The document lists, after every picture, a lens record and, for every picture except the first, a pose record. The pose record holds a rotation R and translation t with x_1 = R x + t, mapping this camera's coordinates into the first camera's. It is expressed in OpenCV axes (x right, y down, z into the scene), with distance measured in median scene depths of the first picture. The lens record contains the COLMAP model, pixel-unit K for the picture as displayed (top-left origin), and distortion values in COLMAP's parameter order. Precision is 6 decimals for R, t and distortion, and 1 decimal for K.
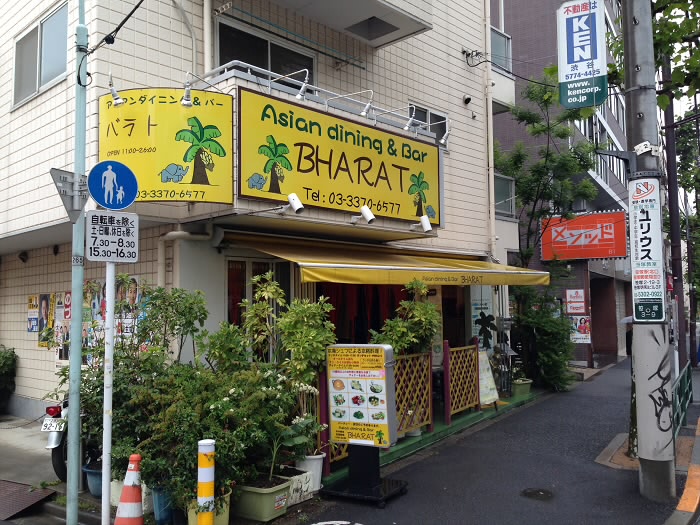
lens RADIAL K [[639.8, 0, 350.3], [0, 639.8, 262.4], [0, 0, 1]] dist [0.021304, 0.000000]
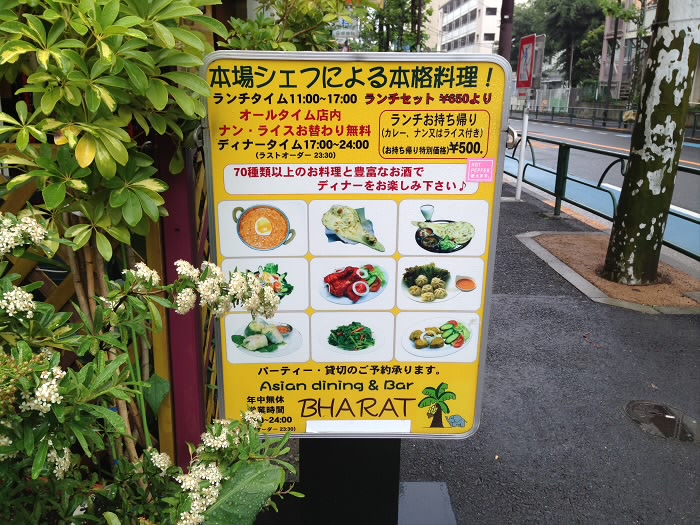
lens RADIAL K [[639.8, 0, 350.8], [0, 639.8, 263.5], [0, 0, 1]] dist [0.021304, 0.000000]
pose [[0.853496, -0.109172, 0.509536, -0.114723], [-0.068570, 0.945777, 0.317498, 0.128858], [-0.516569, -0.305922, 0.799730, 0.803608]]
